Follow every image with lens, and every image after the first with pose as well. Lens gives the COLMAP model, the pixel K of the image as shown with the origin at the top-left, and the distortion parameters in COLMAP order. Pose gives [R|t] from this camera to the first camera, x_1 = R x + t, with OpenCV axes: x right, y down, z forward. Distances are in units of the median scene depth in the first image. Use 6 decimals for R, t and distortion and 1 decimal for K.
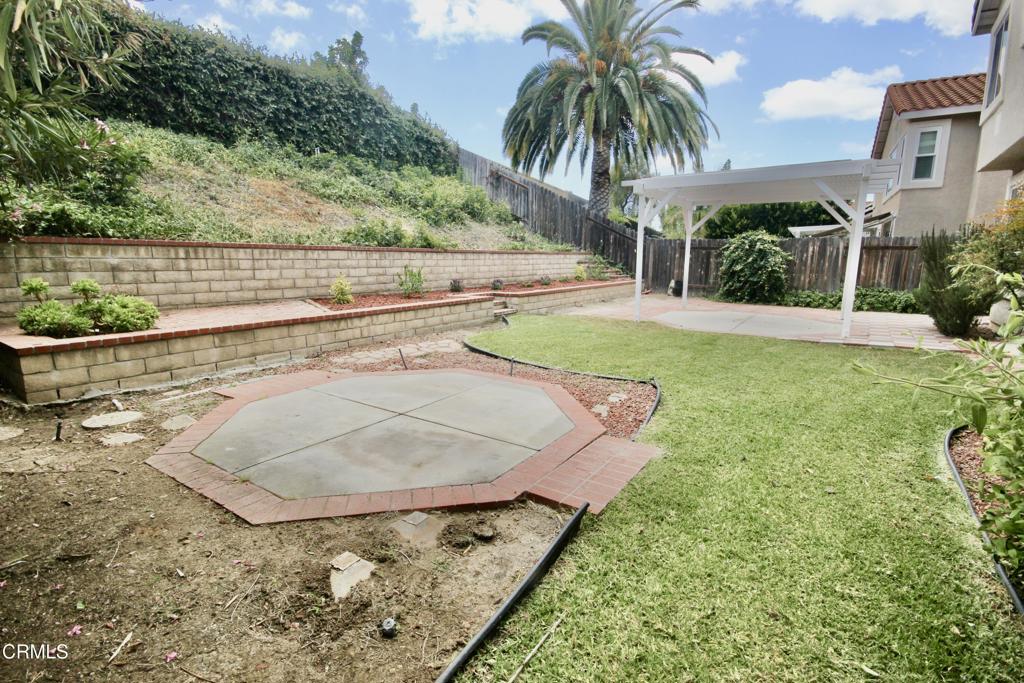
lens RADIAL K [[478.4, 0, 512.0], [0, 478.4, 341.5], [0, 0, 1]] dist [-0.020002, -0.000215]
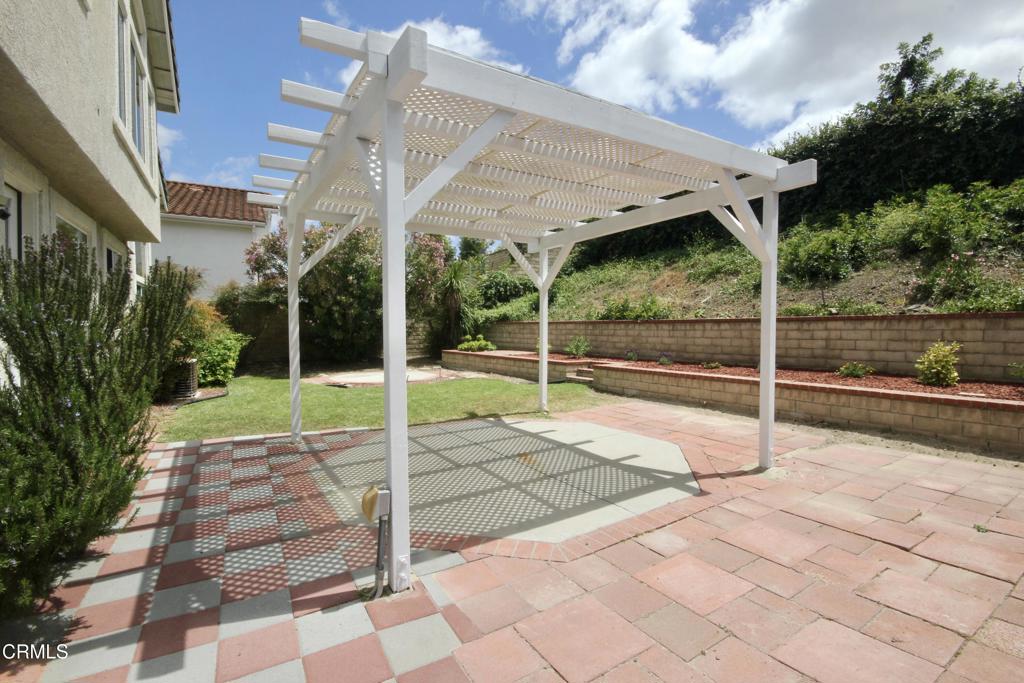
lens RADIAL K [[475.3, 0, 512.0], [0, 475.3, 341.5], [0, 0, 1]] dist [0.003802, 0.000324]
pose [[-0.387398, 0.024451, -0.921588, 0.740809], [-0.158052, 0.983087, 0.092521, -0.160417], [0.908263, 0.181501, -0.376982, 0.922176]]
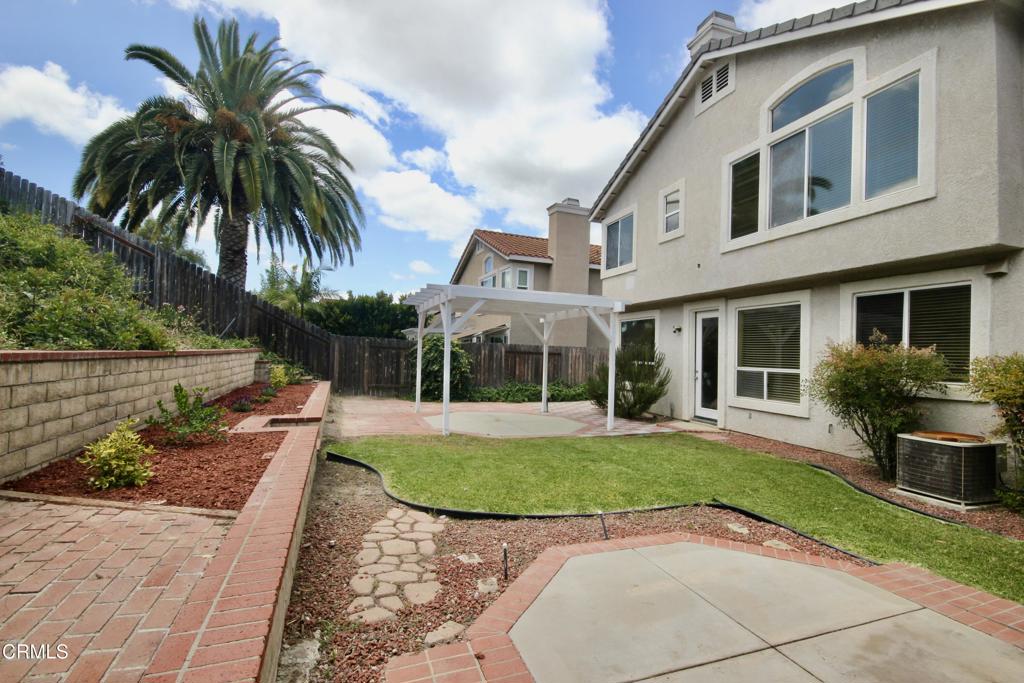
lens RADIAL K [[475.3, 0, 512.0], [0, 475.3, 341.5], [0, 0, 1]] dist [0.003802, 0.000324]
pose [[0.572607, 0.034632, 0.819098, -0.311488], [0.111056, 0.986621, -0.119351, -0.071340], [-0.812273, 0.159307, 0.561100, 0.265525]]
